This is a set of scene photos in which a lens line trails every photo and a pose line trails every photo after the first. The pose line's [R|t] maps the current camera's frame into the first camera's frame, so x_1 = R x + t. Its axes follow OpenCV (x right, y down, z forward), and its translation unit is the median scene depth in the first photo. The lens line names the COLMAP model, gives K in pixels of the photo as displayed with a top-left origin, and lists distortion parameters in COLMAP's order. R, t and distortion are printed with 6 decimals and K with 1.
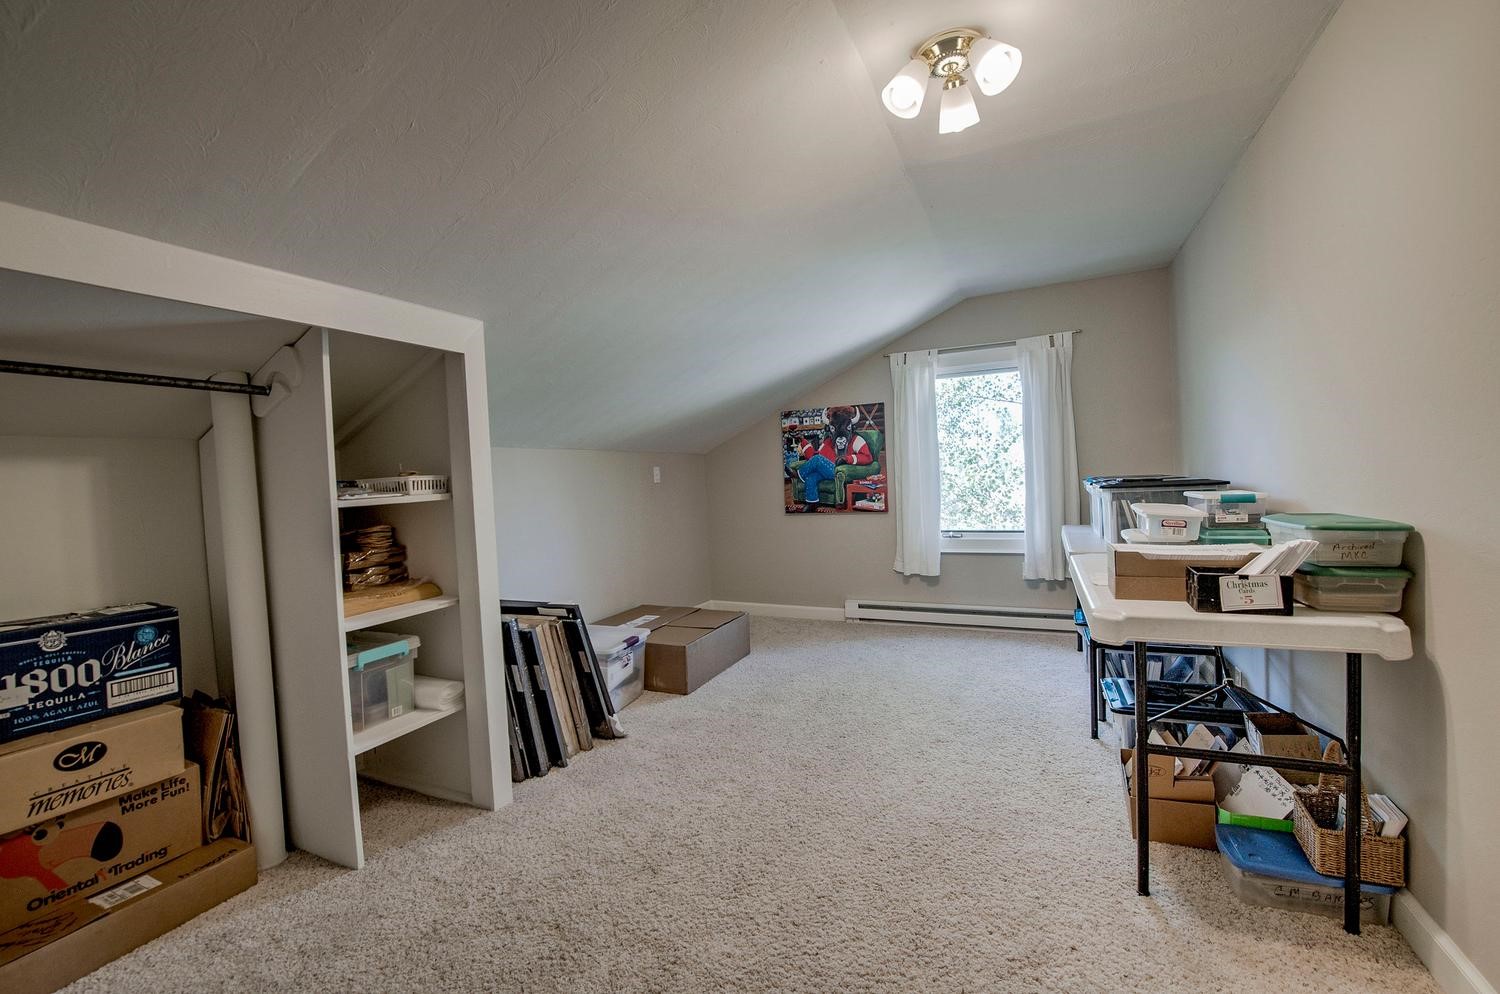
lens RADIAL K [[640.3, 0, 745.2], [0, 640.3, 496.0], [0, 0, 1]] dist [-0.002712, -0.000524]
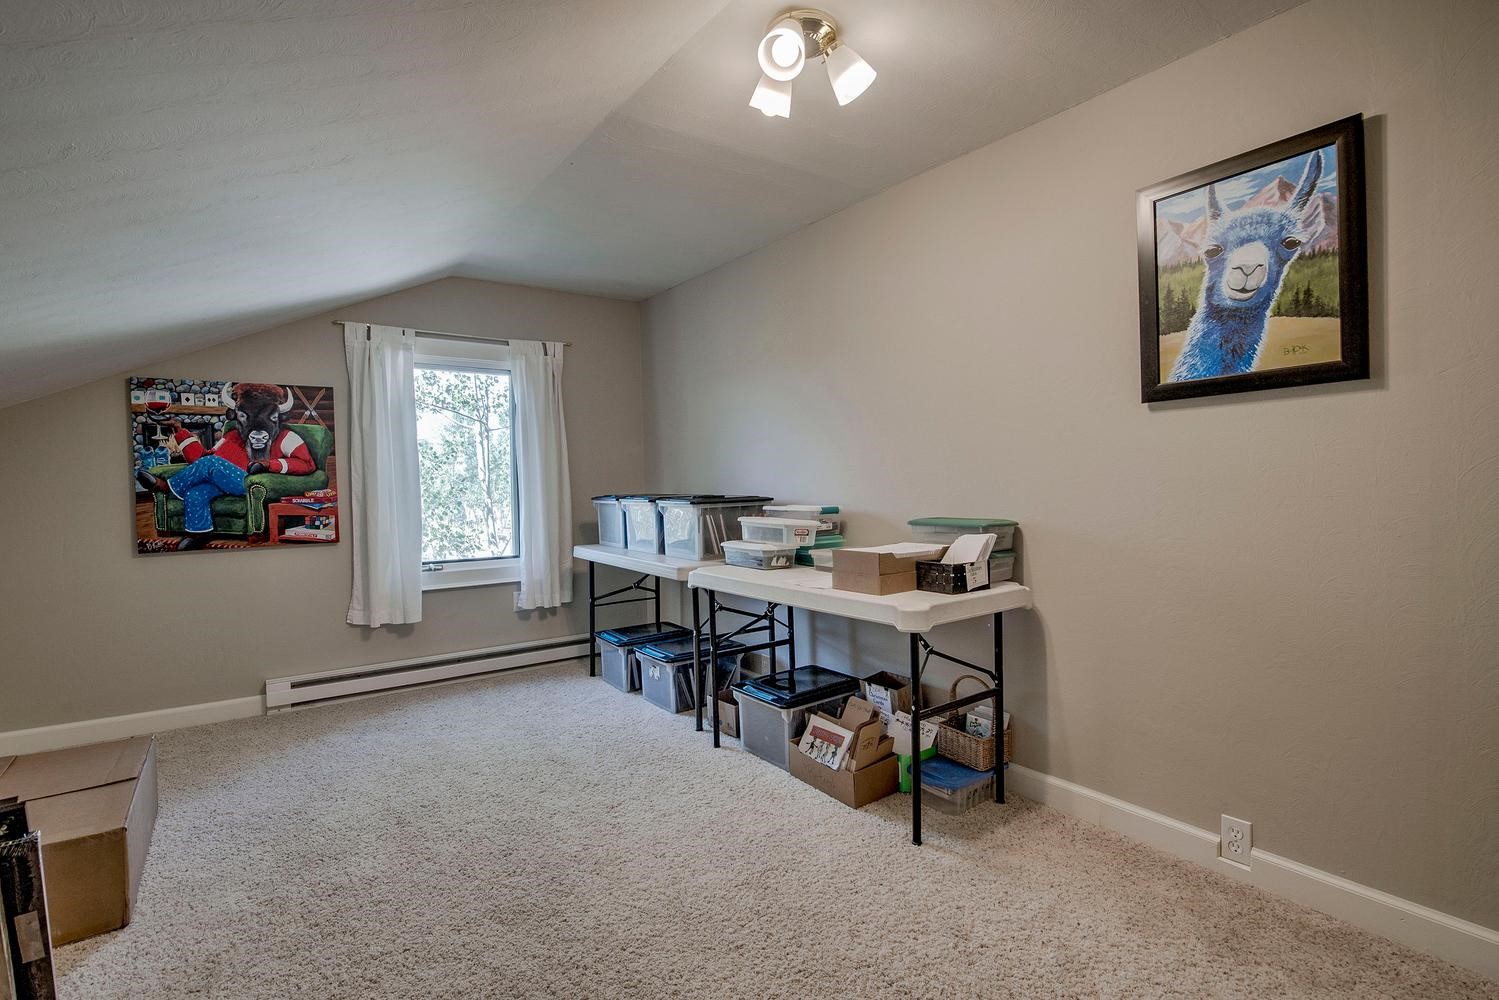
lens RADIAL K [[702.9, 0, 752.0], [0, 702.9, 500.0], [0, 0, 1]] dist [-0.001872, -0.000208]
pose [[0.485682, 0.008649, 0.874093, -0.232717], [0.021640, 0.999526, -0.021914, 0.004998], [-0.873868, 0.029559, 0.485264, 0.220567]]
